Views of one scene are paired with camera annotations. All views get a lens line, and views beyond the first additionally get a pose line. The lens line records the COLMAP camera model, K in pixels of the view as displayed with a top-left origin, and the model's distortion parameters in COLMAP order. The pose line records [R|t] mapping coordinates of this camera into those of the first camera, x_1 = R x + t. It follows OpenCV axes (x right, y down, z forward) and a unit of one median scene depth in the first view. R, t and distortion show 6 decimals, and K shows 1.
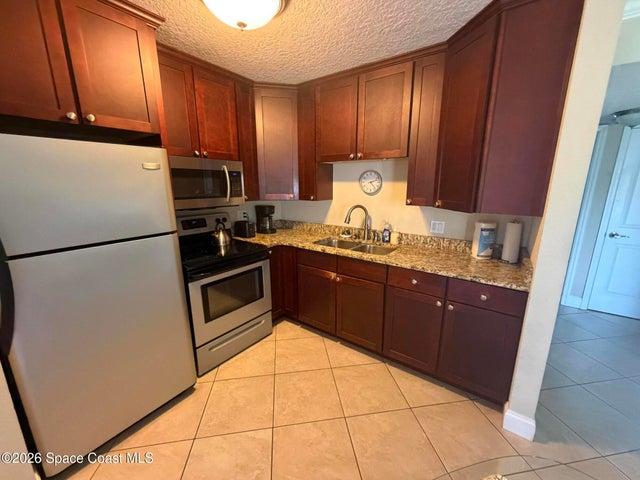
lens RADIAL K [[256.2, 0, 320.0], [0, 256.2, 240.0], [0, 0, 1]] dist [0.000150, 0.000448]
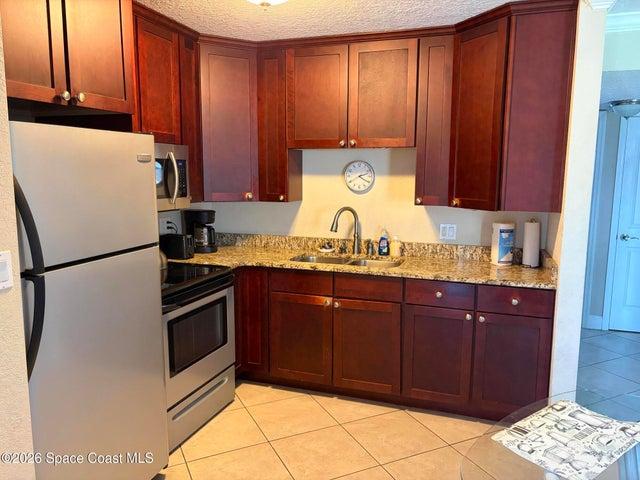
lens RADIAL K [[490.0, 0, 320.0], [0, 490.0, 240.0], [0, 0, 1]] dist [0.029022, -0.006760]
pose [[0.957694, -0.033623, 0.285819, -0.374903], [0.056413, 0.995817, -0.071876, 0.064242], [-0.282206, 0.084959, 0.955584, -0.362337]]
